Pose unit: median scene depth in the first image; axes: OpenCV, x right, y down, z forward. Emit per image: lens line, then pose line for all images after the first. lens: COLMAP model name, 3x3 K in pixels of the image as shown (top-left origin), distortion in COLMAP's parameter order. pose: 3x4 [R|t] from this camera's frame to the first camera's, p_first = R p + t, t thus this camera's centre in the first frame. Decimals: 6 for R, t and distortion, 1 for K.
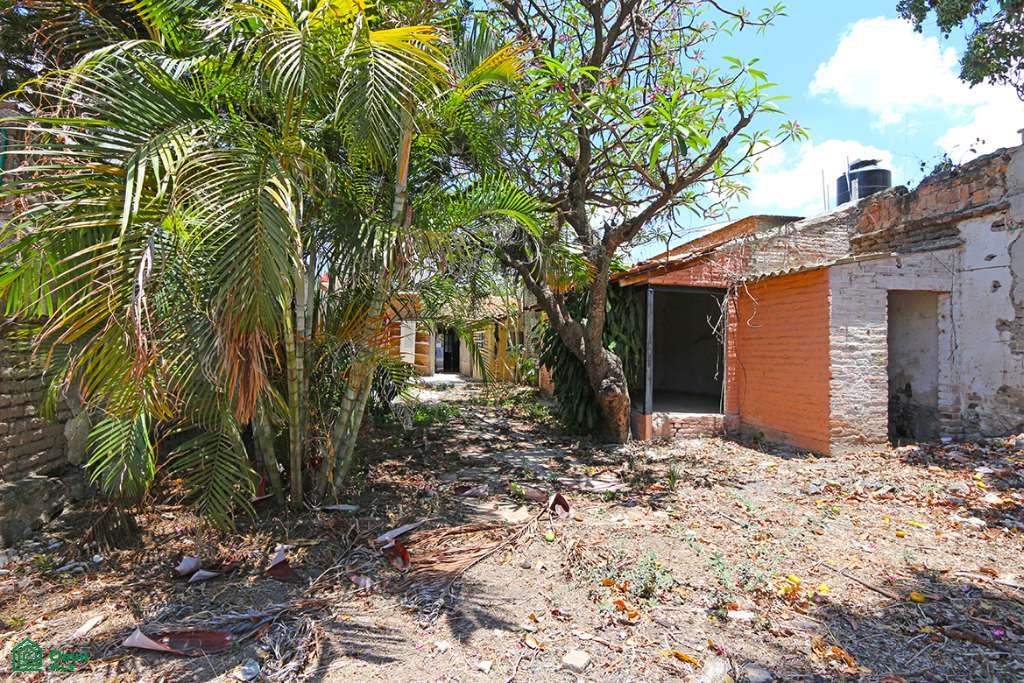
lens RADIAL K [[524.4, 0, 512.0], [0, 524.4, 341.5], [0, 0, 1]] dist [-0.011110, 0.000723]
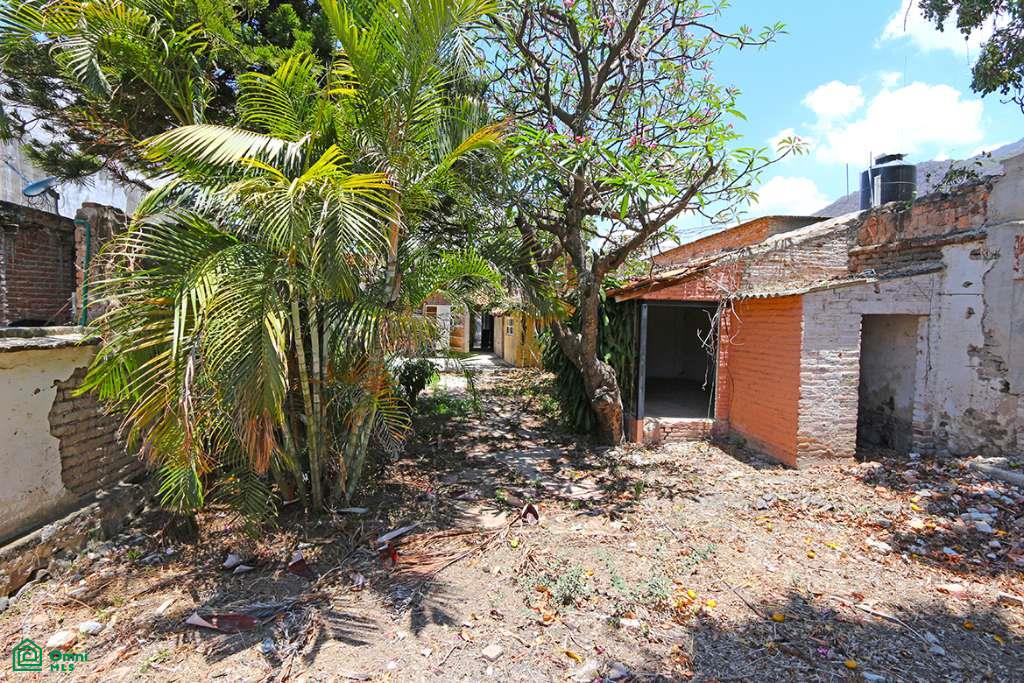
lens RADIAL K [[524.4, 0, 512.0], [0, 524.4, 341.5], [0, 0, 1]] dist [-0.011110, 0.000723]
pose [[0.995854, 0.007228, -0.090681, 0.112994], [-0.001228, 0.997816, 0.066044, -0.117732], [0.090961, -0.065659, 0.993688, -0.124320]]
